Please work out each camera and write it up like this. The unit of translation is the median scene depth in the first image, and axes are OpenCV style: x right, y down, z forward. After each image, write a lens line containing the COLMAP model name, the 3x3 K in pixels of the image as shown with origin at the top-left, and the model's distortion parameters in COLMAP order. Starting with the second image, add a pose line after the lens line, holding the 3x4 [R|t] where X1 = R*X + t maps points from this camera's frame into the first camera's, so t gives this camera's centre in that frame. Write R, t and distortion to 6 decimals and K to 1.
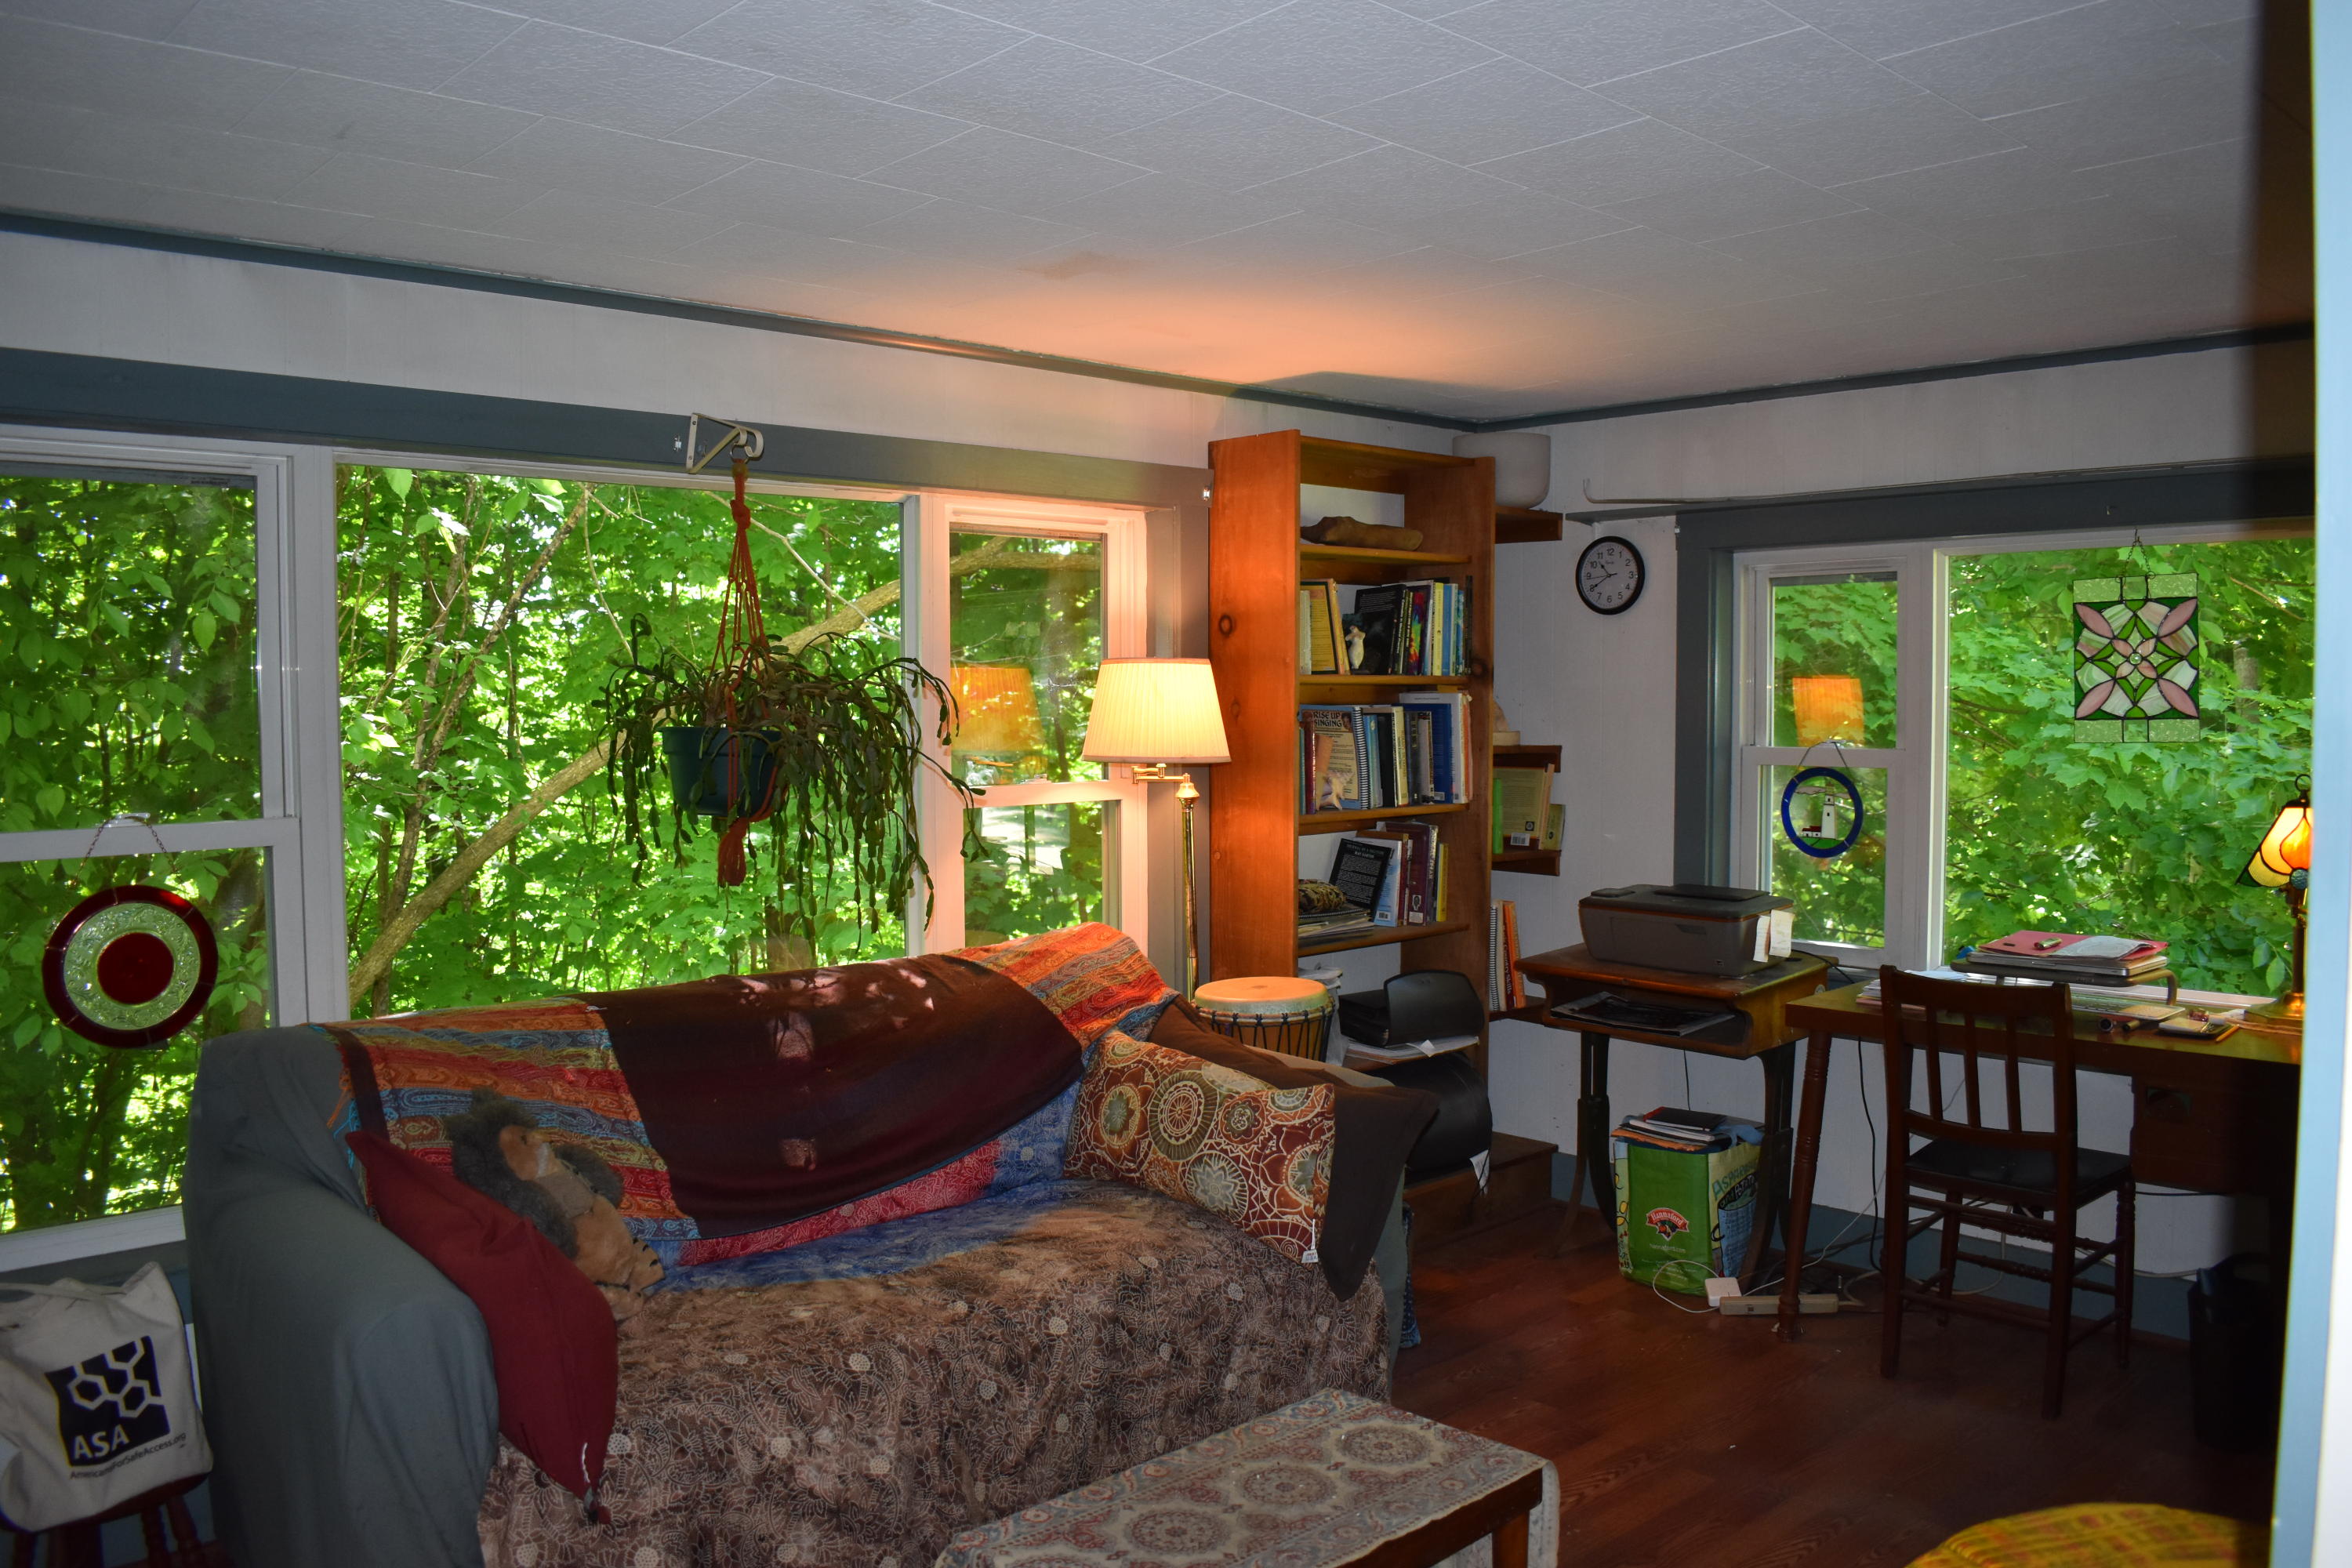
lens RADIAL K [[1865.2, 0, 1176.0], [0, 1865.2, 784.0], [0, 0, 1]] dist [-0.072156, 0.000426]
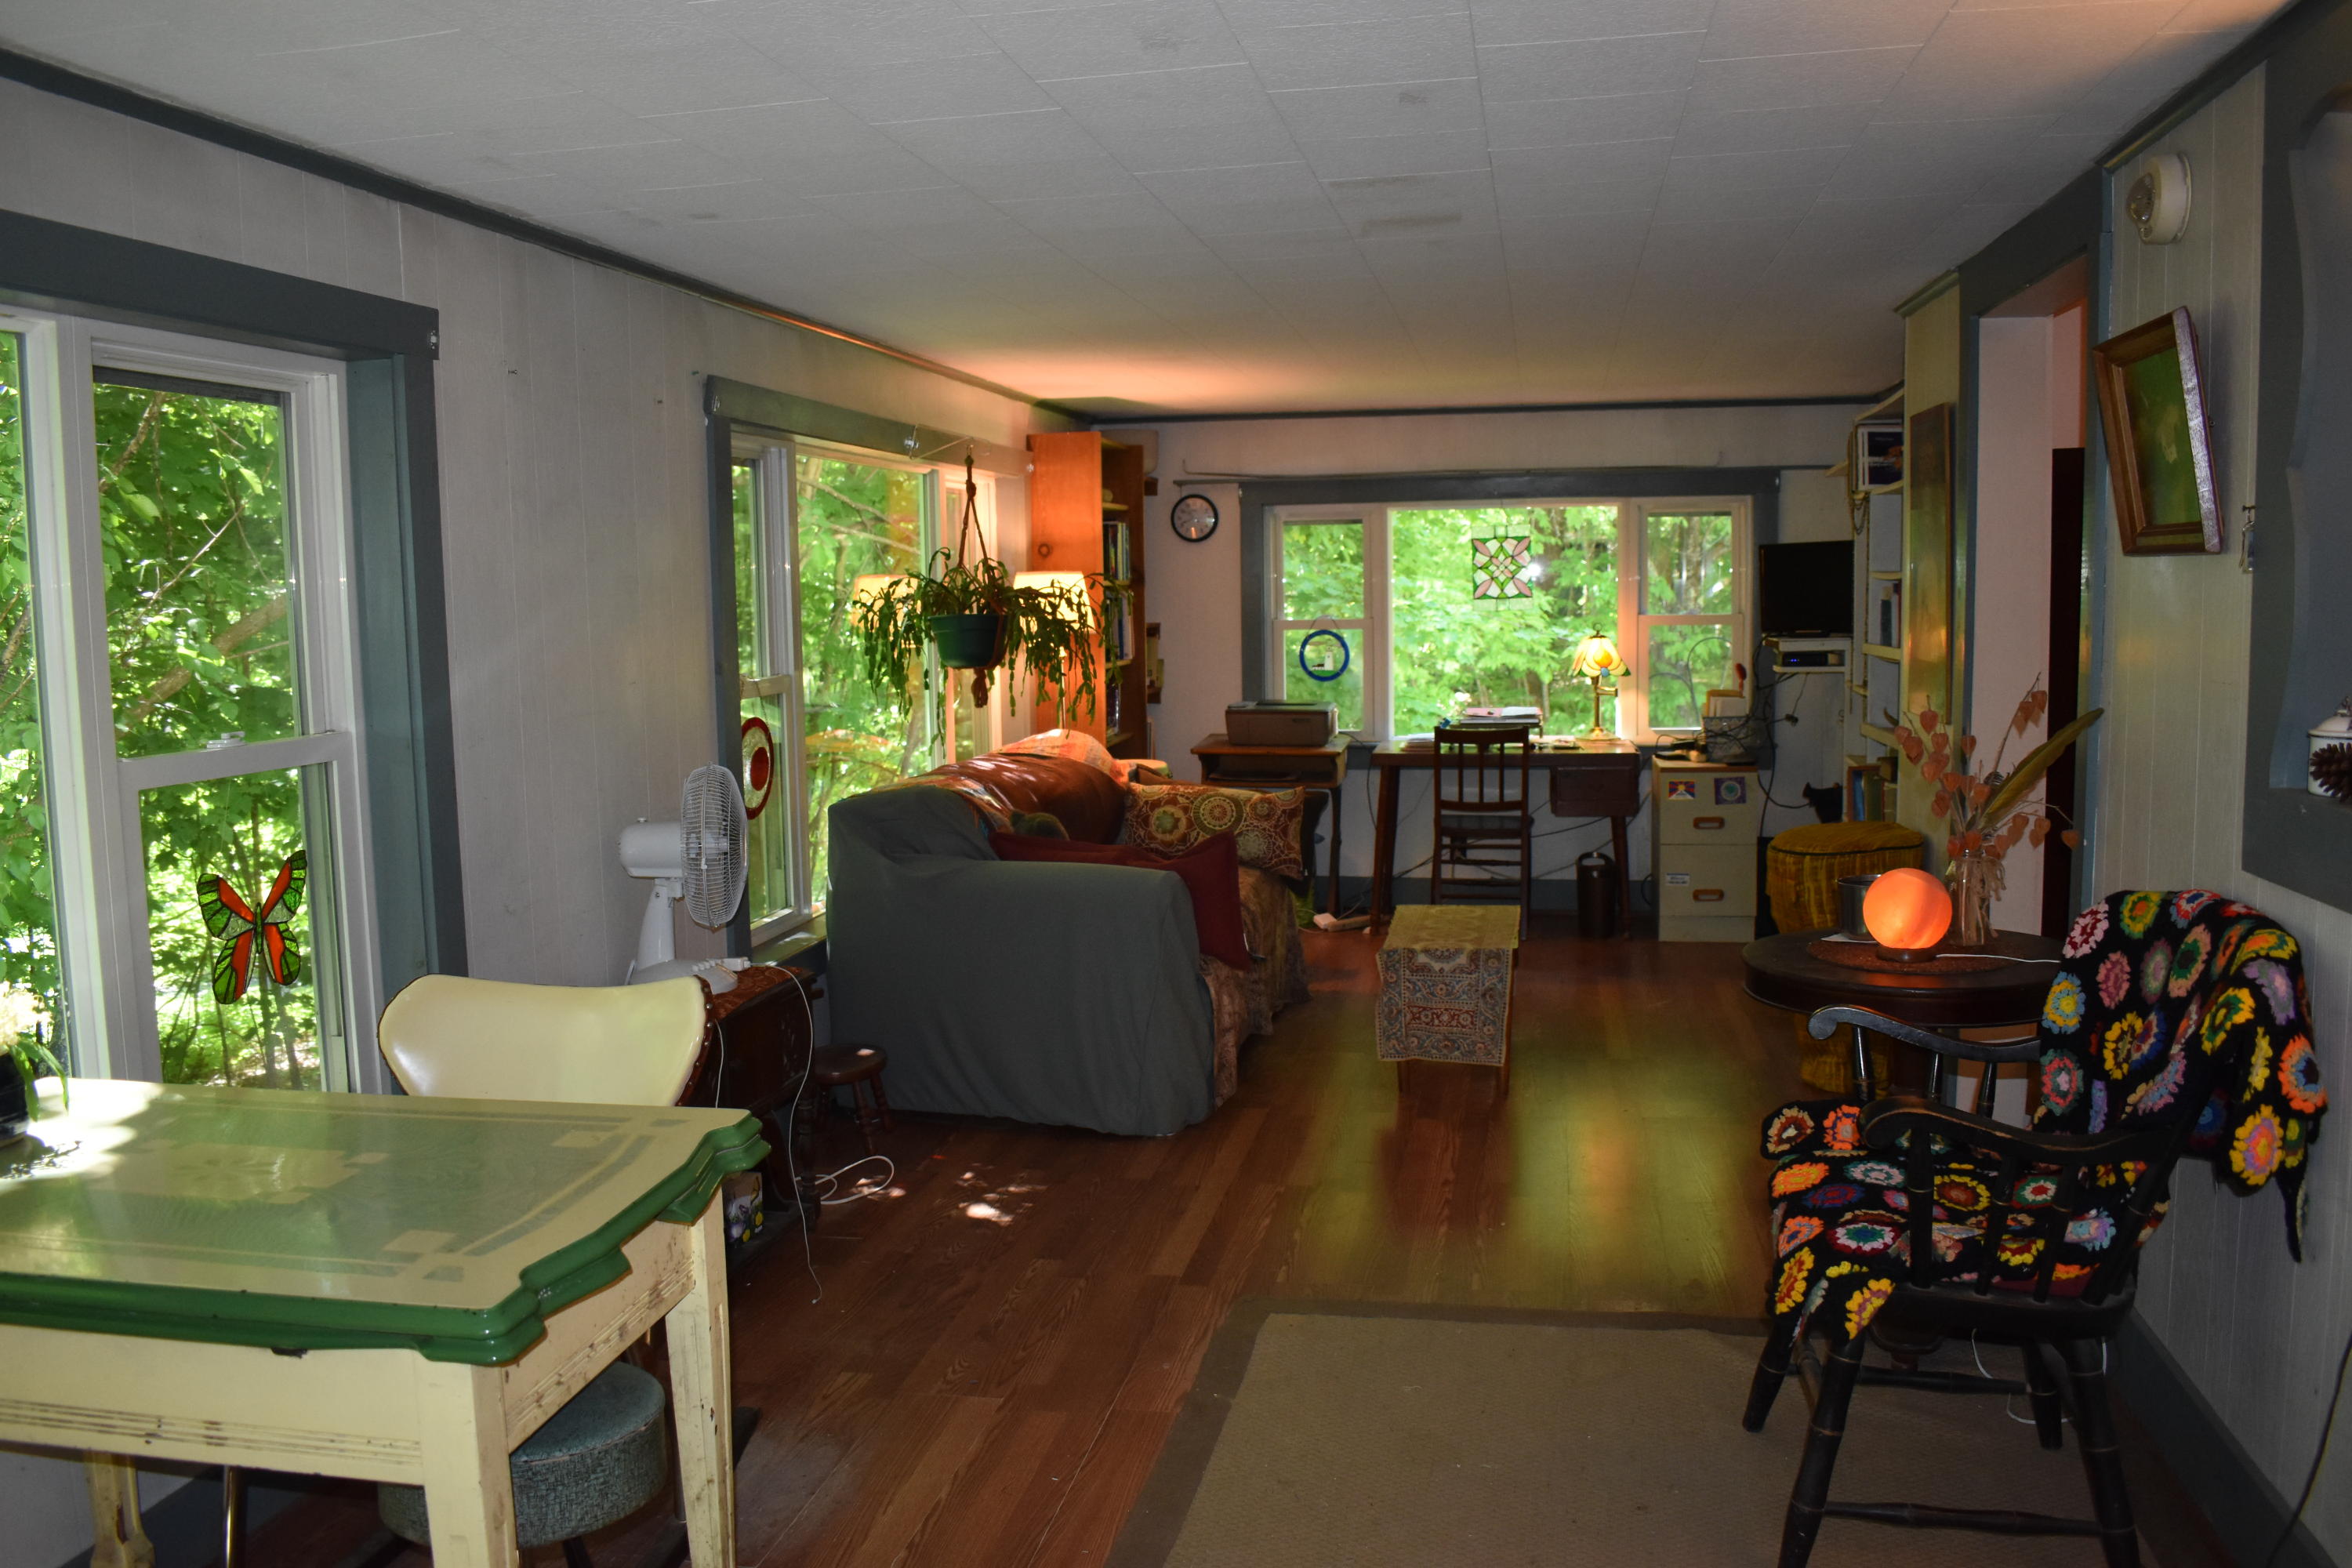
lens RADIAL K [[1865.2, 0, 1176.0], [0, 1865.2, 784.0], [0, 0, 1]] dist [-0.072156, 0.000426]
pose [[0.819006, -0.072173, 0.569227, -0.895304], [0.041418, 0.996906, 0.066808, 0.014590], [-0.572287, -0.031140, 0.819462, -0.429436]]
